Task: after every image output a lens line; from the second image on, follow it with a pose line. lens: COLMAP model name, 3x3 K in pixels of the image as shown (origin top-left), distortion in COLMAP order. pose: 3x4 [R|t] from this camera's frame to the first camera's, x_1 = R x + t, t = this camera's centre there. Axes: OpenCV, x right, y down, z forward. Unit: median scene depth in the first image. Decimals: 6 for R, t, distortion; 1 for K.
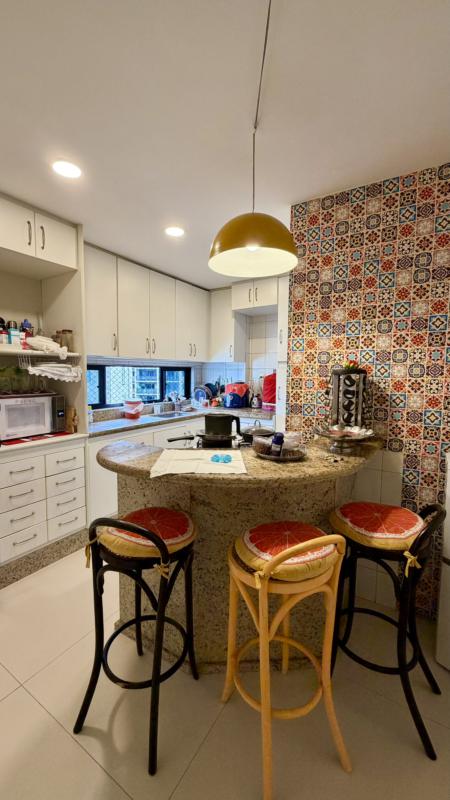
lens RADIAL K [[318.1, 0, 225.8], [0, 318.1, 398.6], [0, 0, 1]] dist [-0.001264, 0.000099]
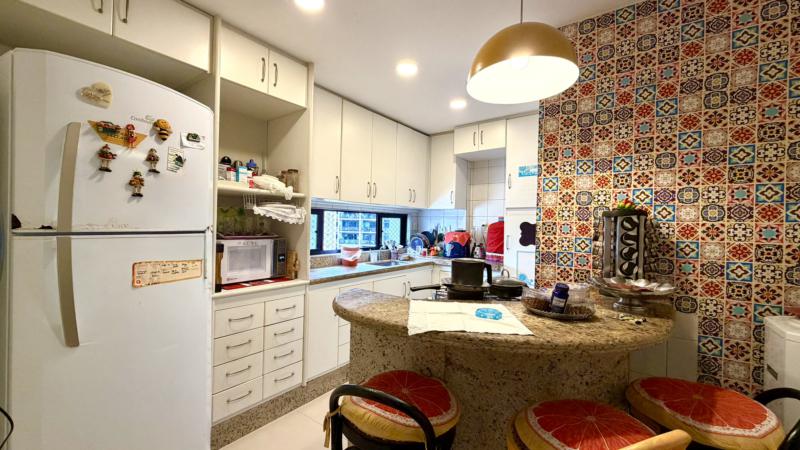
lens RADIAL K [[318.1, 0, 399.0], [0, 318.1, 225.7], [0, 0, 1]] dist [-0.001264, 0.000099]
pose [[0.996332, 0.014943, -0.084260, -0.118561], [-0.021493, 0.996771, -0.077372, 0.022328], [0.082831, 0.078899, 0.993435, 0.109136]]
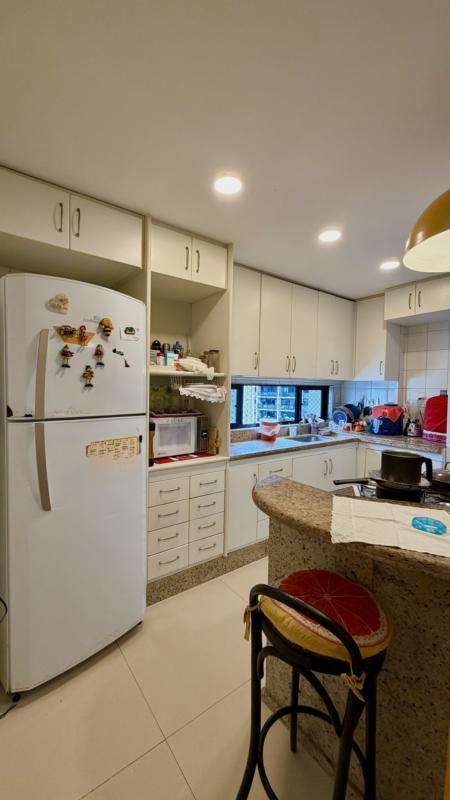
lens RADIAL K [[318.1, 0, 224.5], [0, 318.1, 398.6], [0, 0, 1]] dist [-0.001264, 0.000099]
pose [[0.930961, 0.021124, -0.364506, -0.123557], [-0.038986, 0.998369, -0.041714, -0.029401], [0.363030, 0.053045, 0.930266, 0.114406]]
